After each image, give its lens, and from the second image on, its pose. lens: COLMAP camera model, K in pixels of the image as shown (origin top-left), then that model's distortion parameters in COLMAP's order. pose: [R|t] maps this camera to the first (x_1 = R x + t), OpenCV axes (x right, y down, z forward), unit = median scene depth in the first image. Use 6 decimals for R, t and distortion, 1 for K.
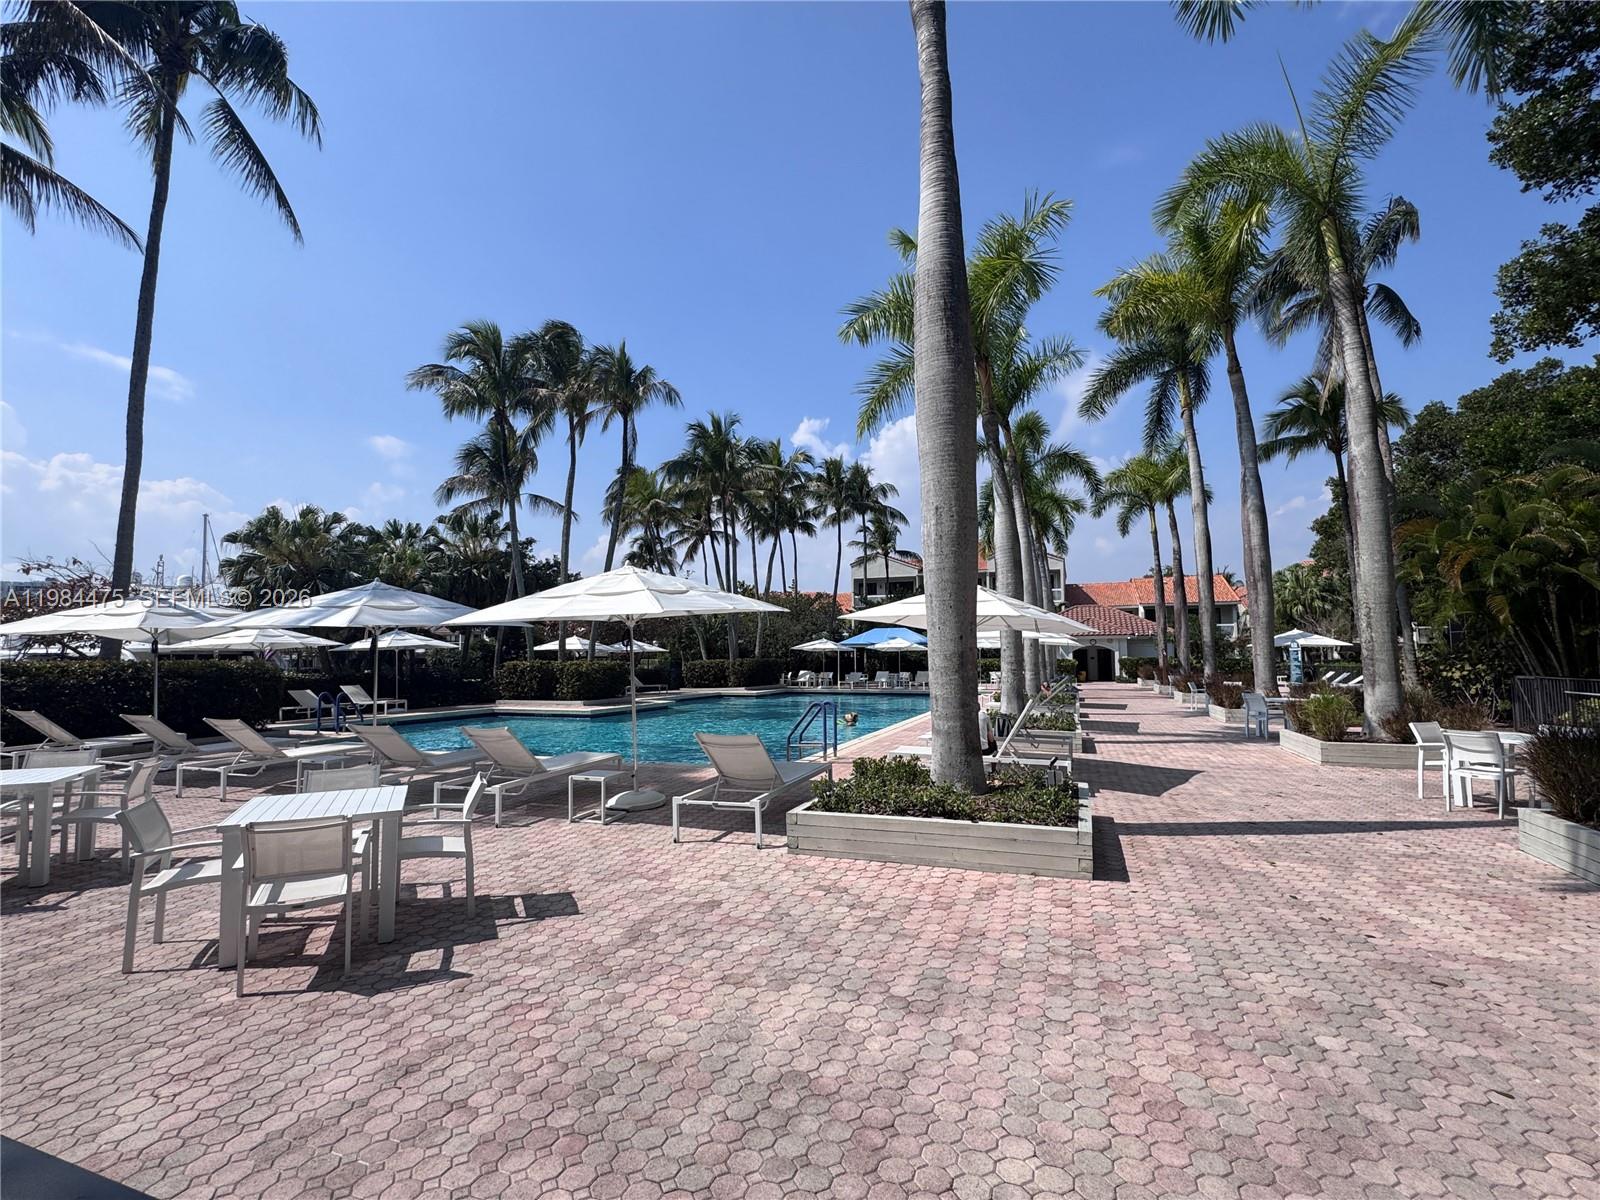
lens RADIAL K [[752.8, 0, 798.8], [0, 752.8, 604.1], [0, 0, 1]] dist [0.001568, 0.000182]
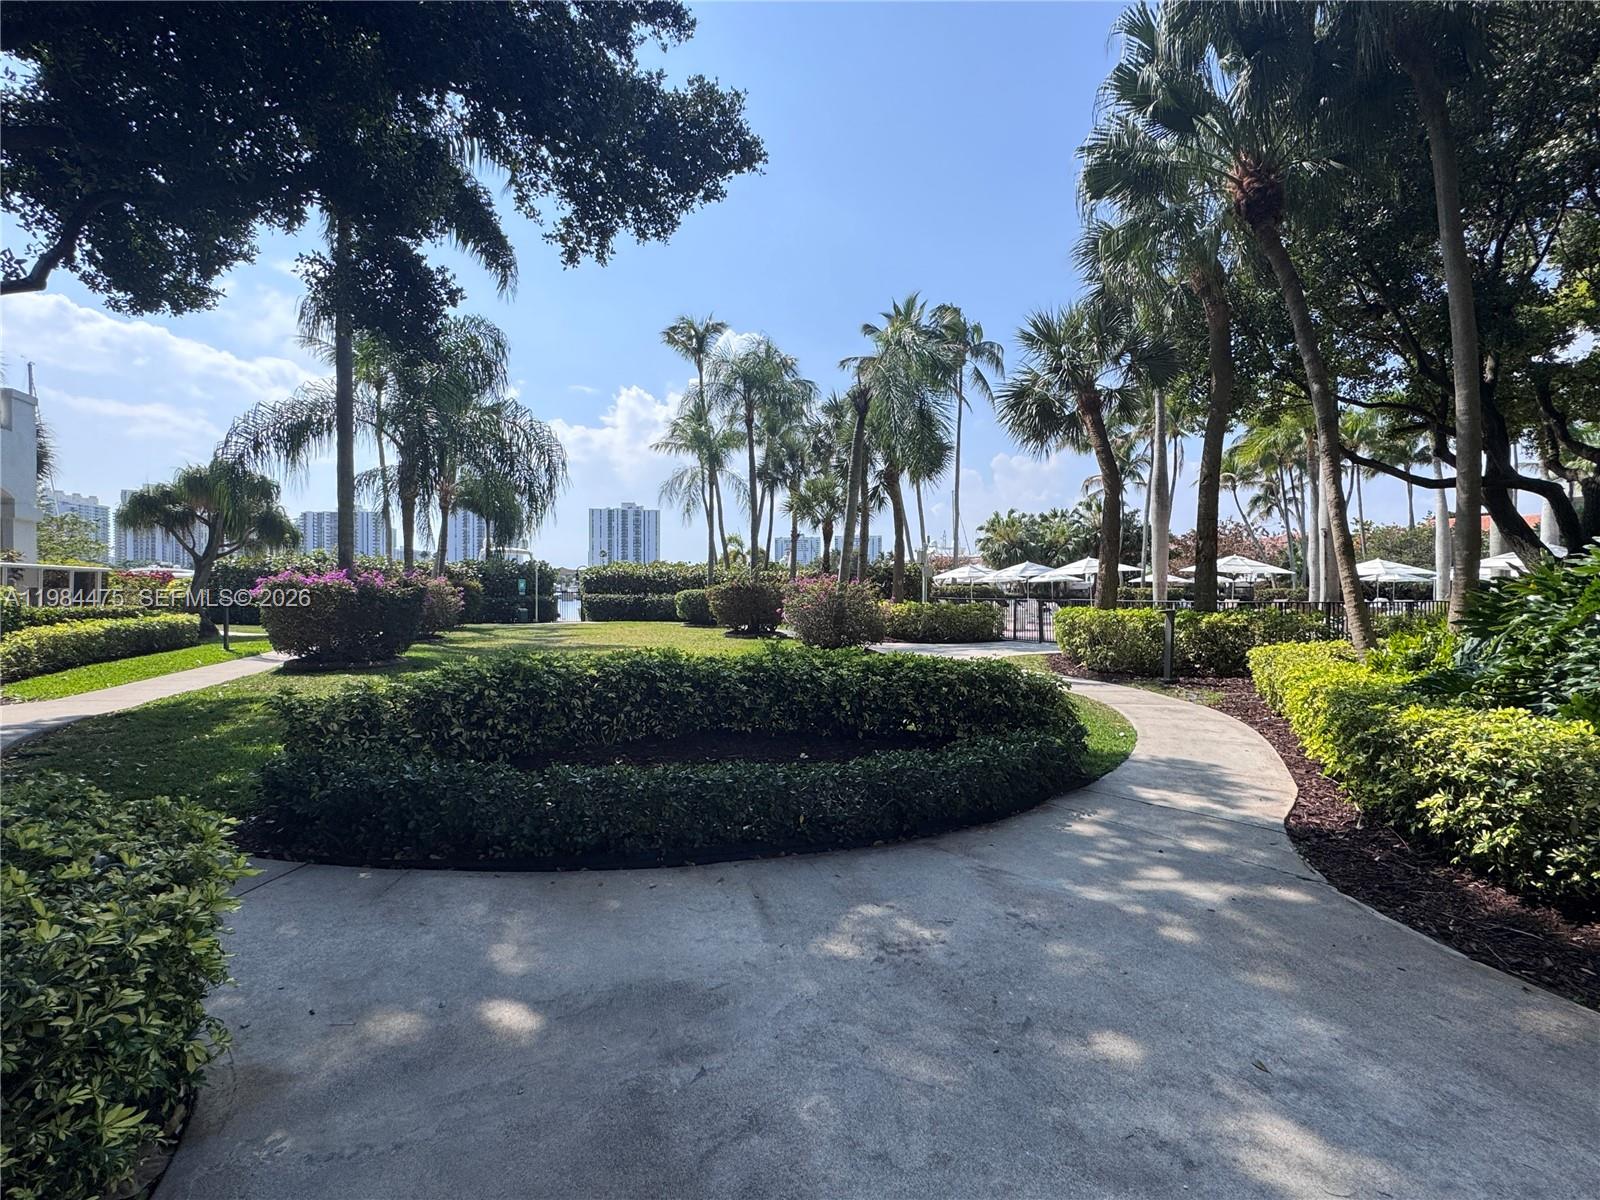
lens RADIAL K [[752.8, 0, 799.5], [0, 752.8, 596.5], [0, 0, 1]] dist [0.001568, 0.000182]
pose [[0.649588, 0.017699, -0.760081, 0.547200], [0.047462, 0.996835, 0.063774, -0.056385], [0.758804, -0.077502, 0.646692, -0.797669]]
